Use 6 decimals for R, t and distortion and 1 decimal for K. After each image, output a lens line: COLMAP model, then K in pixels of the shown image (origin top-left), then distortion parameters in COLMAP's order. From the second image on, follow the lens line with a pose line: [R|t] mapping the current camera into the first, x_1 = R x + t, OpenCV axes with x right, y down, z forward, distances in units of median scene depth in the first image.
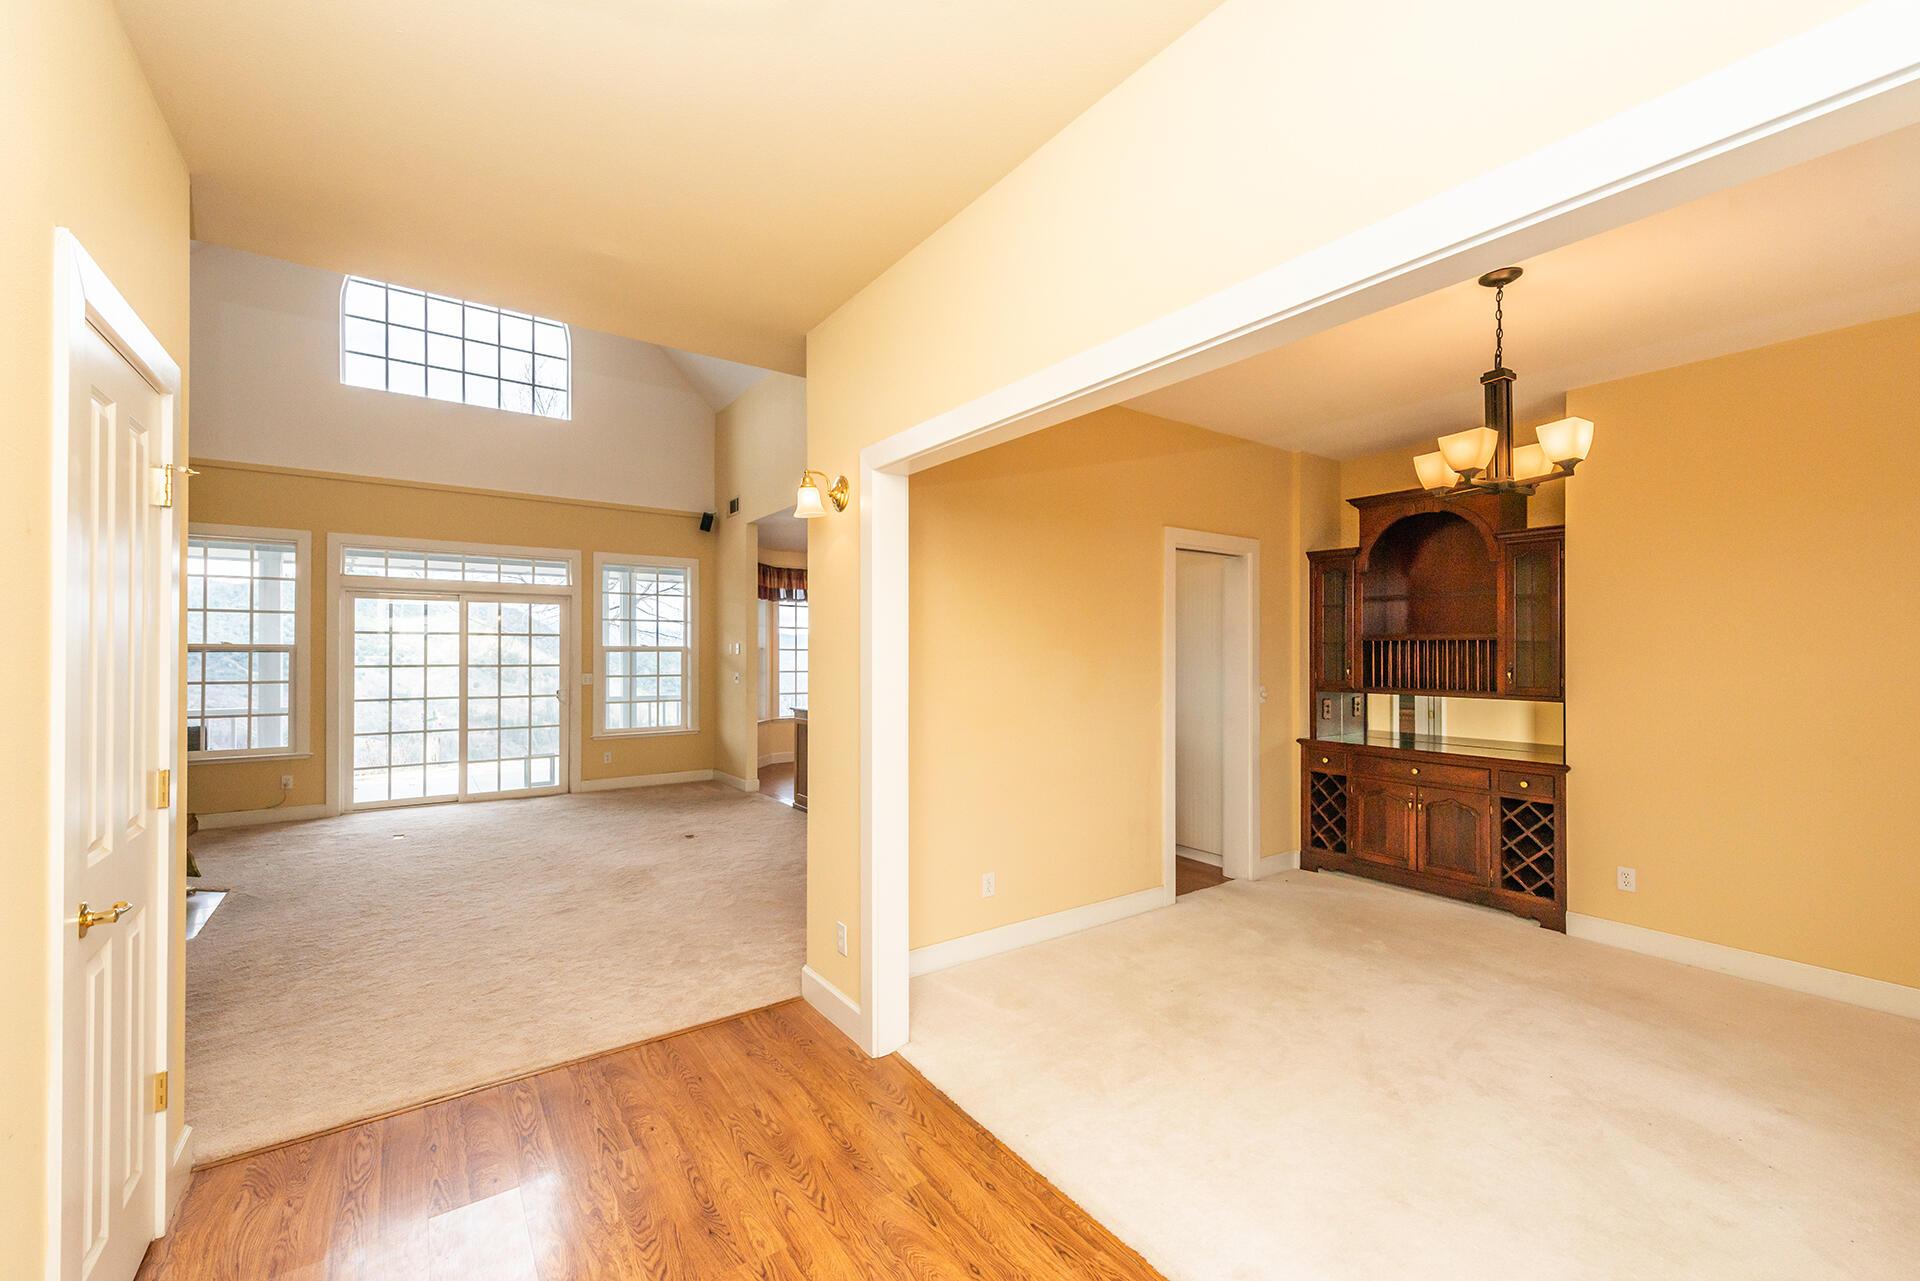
lens RADIAL K [[755.4, 0, 951.1], [0, 755.4, 649.2], [0, 0, 1]] dist [0.015446, -0.004008]
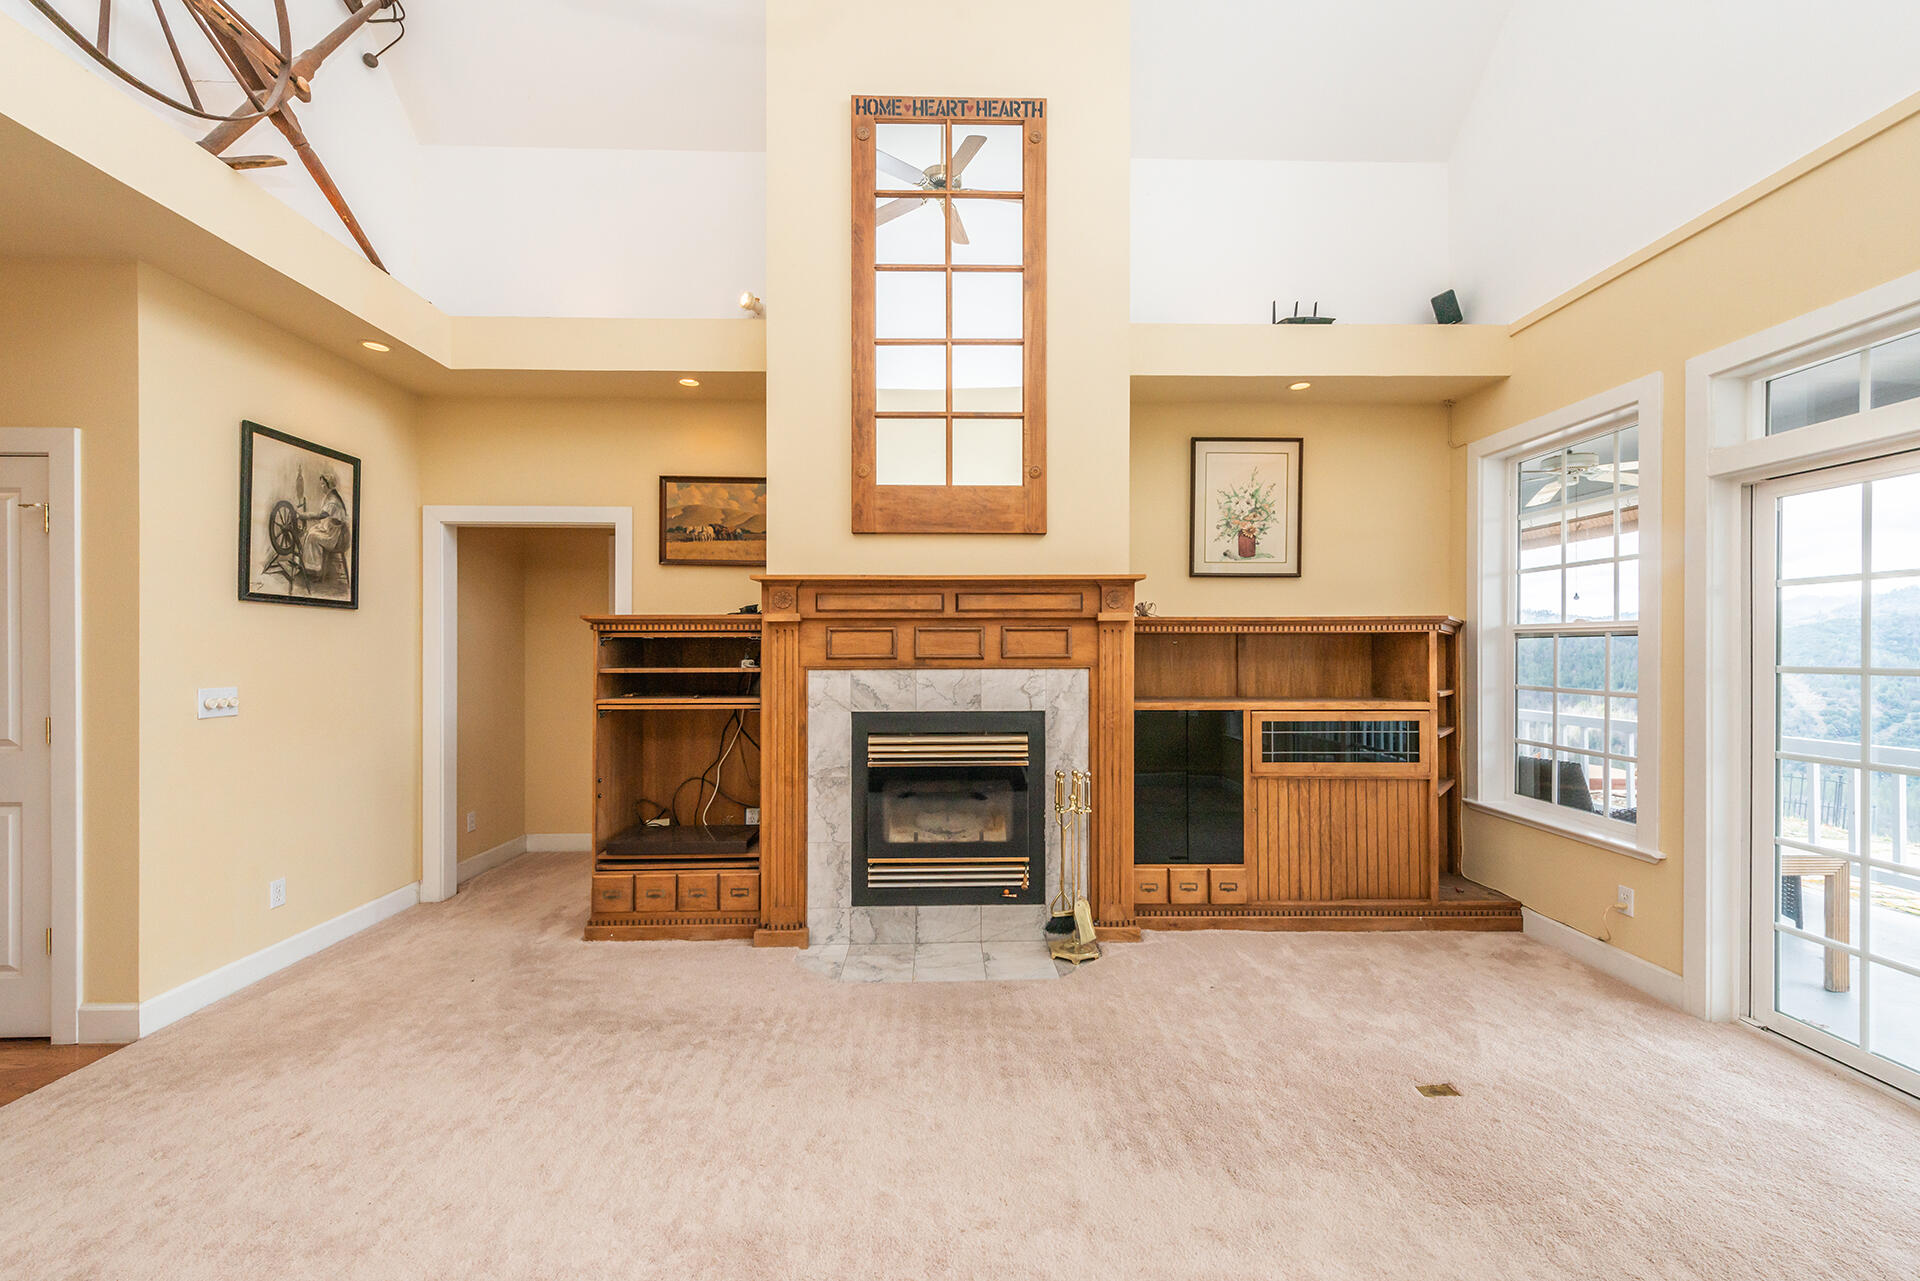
lens RADIAL K [[755.4, 0, 959.7], [0, 755.4, 649.9], [0, 0, 1]] dist [0.015446, -0.004008]
pose [[-0.558554, 0.002886, -0.829463, -0.333447], [0.007149, 0.999974, -0.001335, 0.016094], [0.829438, -0.006675, -0.558560, 1.362586]]
